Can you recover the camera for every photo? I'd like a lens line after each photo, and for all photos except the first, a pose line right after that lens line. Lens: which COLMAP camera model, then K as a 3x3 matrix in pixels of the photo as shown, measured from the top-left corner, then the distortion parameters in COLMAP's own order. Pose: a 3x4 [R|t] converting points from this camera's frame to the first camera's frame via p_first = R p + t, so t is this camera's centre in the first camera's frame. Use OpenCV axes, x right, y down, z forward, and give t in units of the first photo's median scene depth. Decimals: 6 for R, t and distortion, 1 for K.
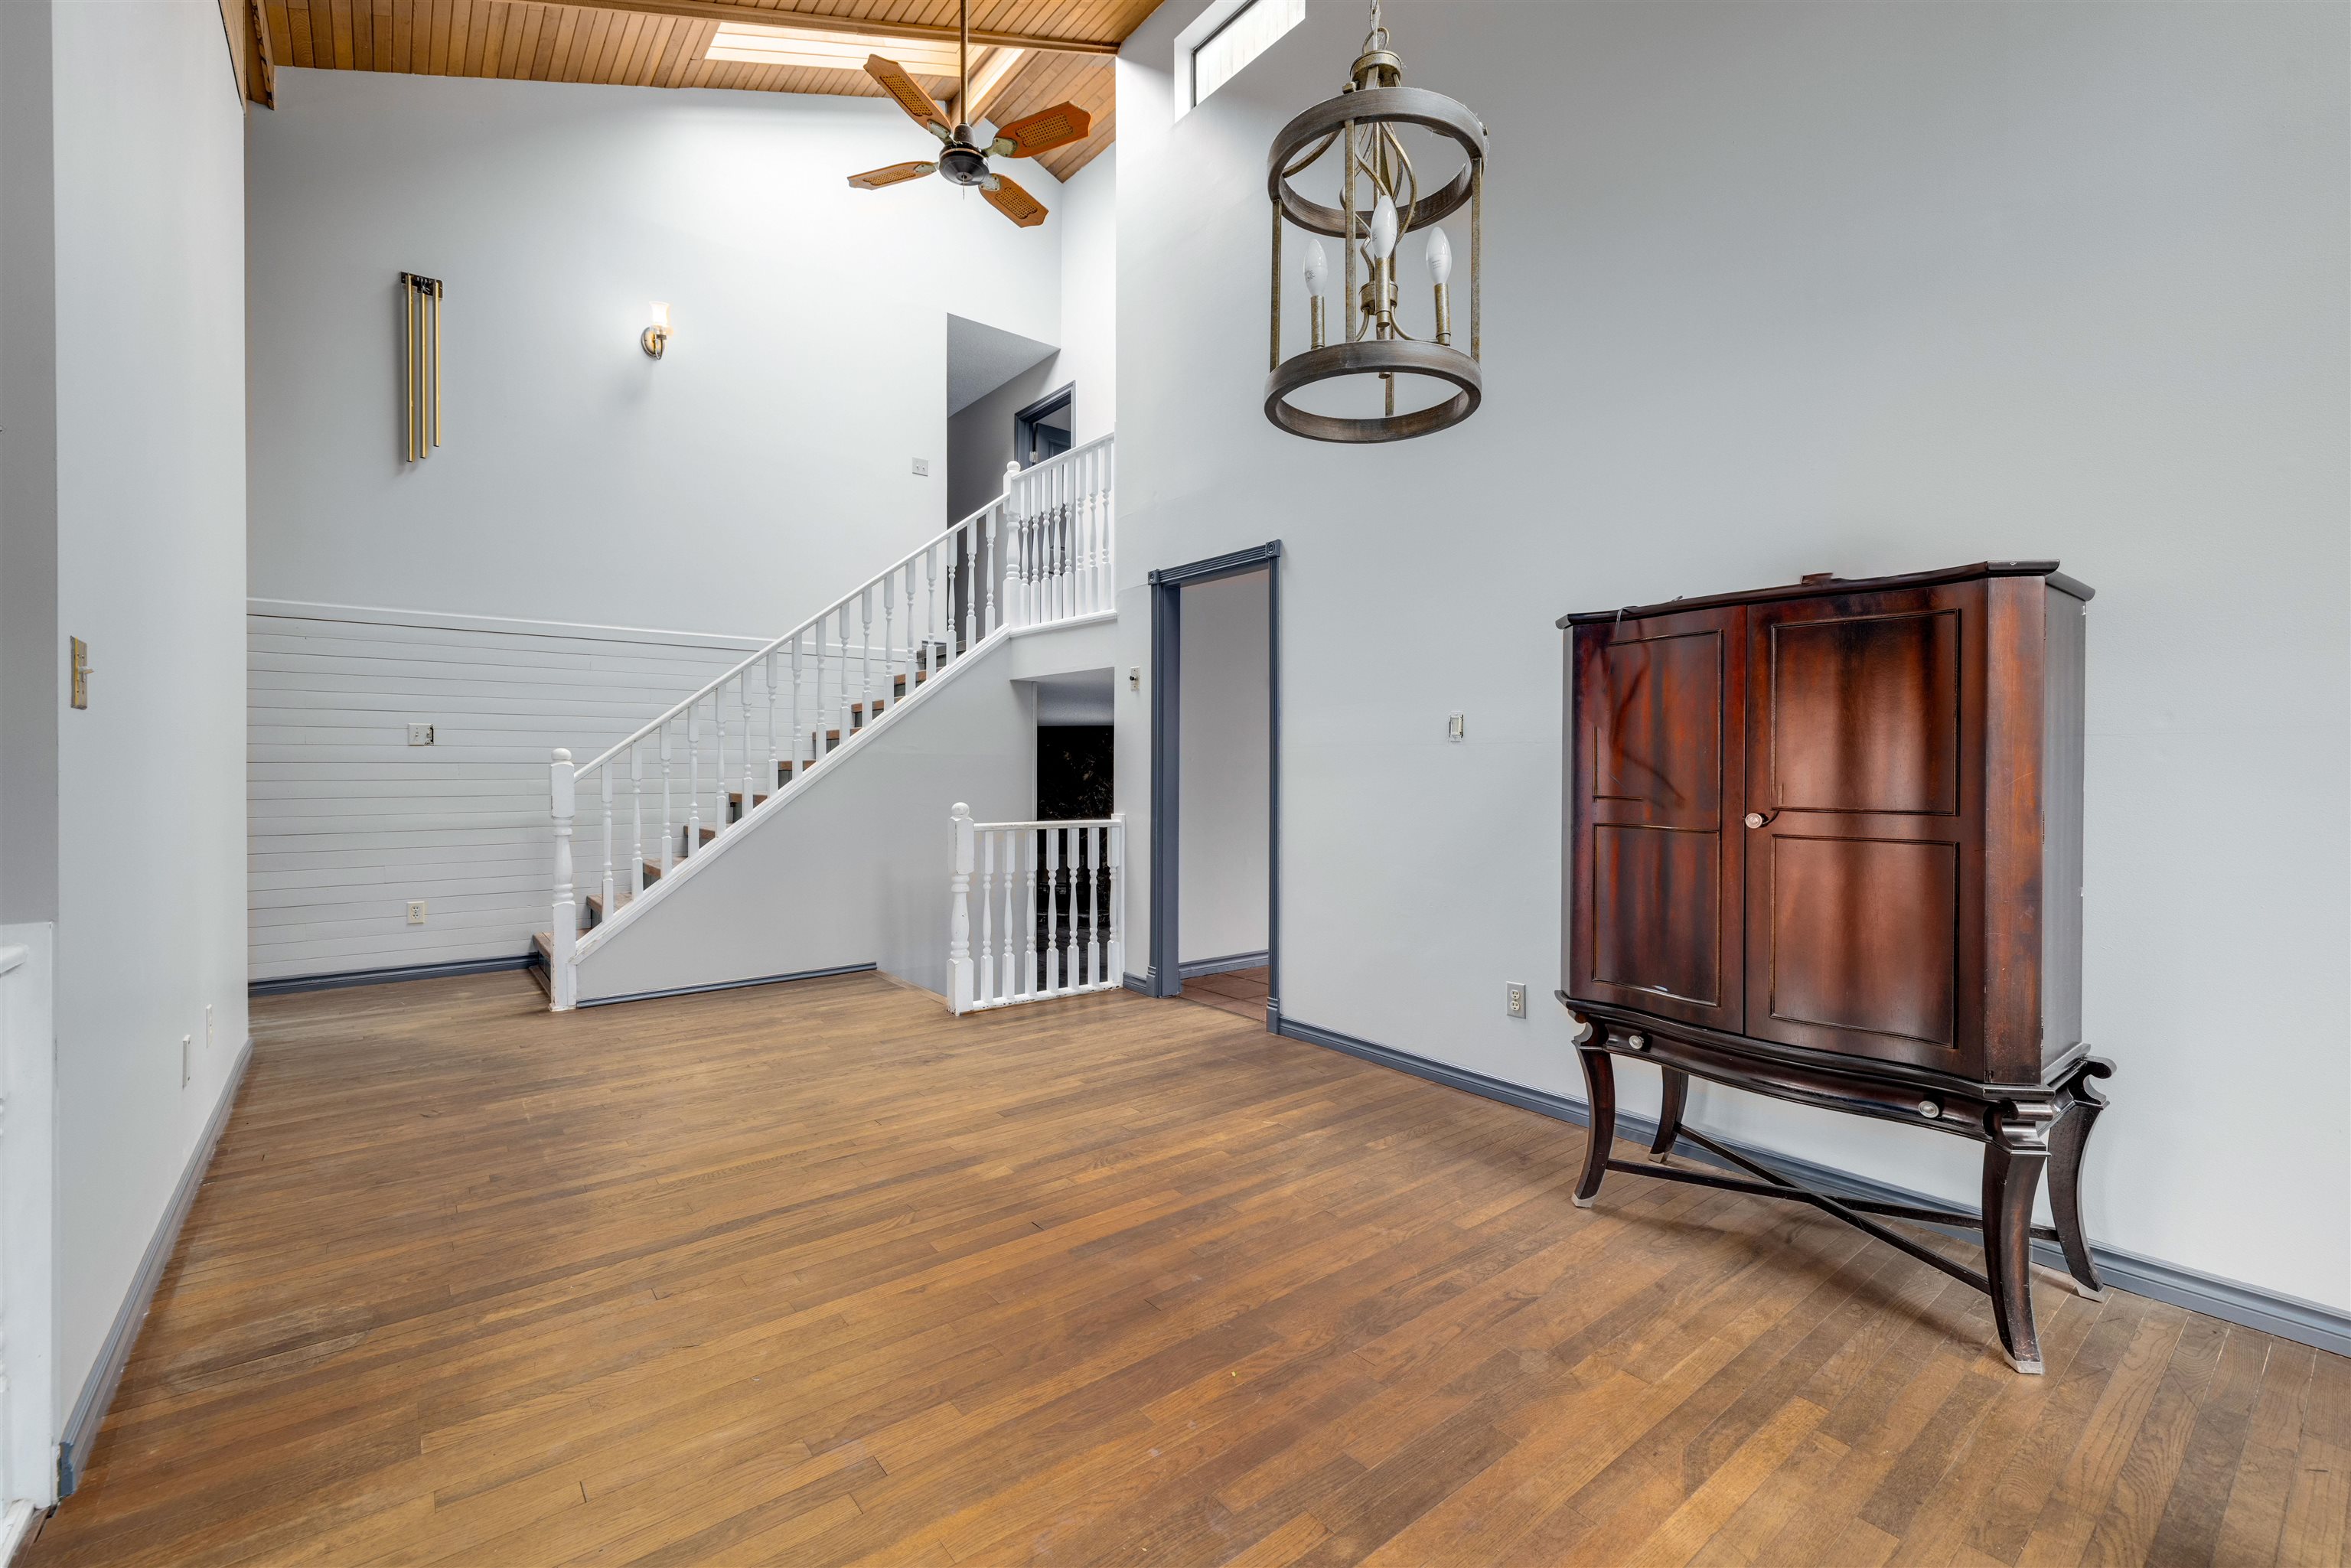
lens RADIAL K [[1010.5, 0, 1182.9], [0, 1010.5, 776.9], [0, 0, 1]] dist [0.011755, 0.000160]
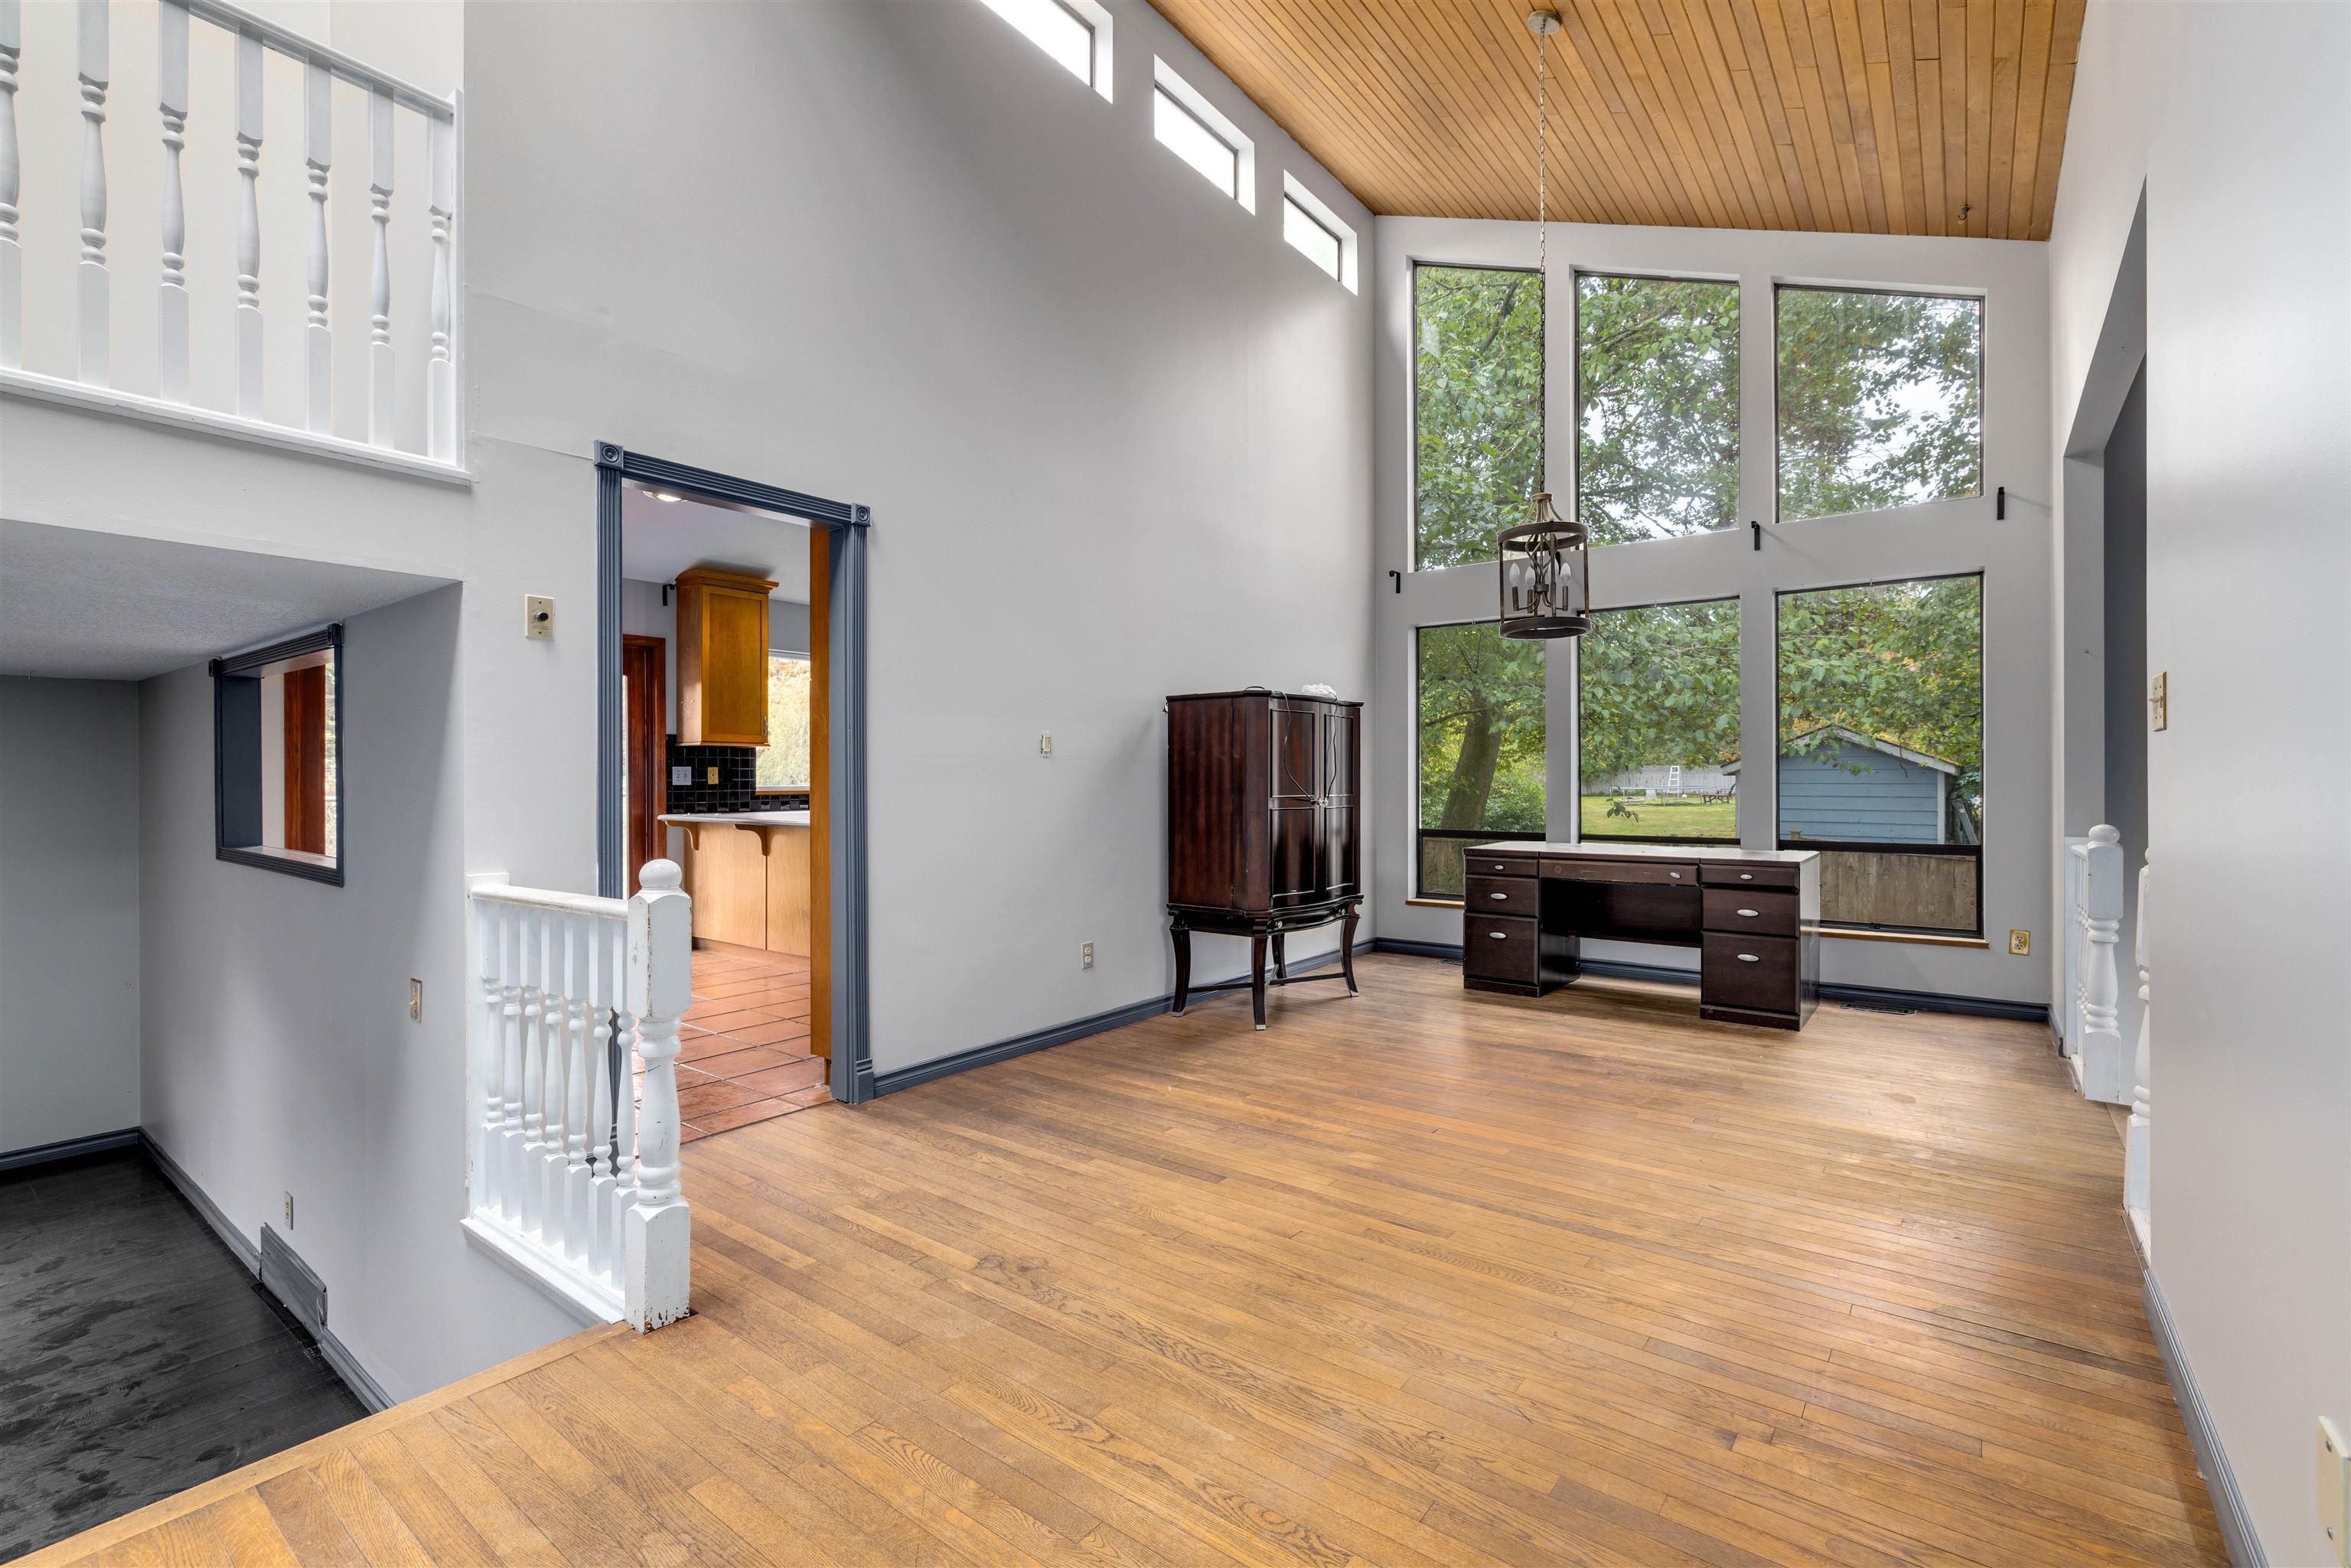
lens RADIAL K [[1010.5, 0, 1176.4], [0, 1010.5, 777.1], [0, 0, 1]] dist [0.011755, 0.000160]
pose [[-0.232750, -0.000843, 0.972536, -1.005331], [0.013011, 0.999907, 0.003981, -0.015129], [-0.972450, 0.013580, -0.232717, 1.225206]]
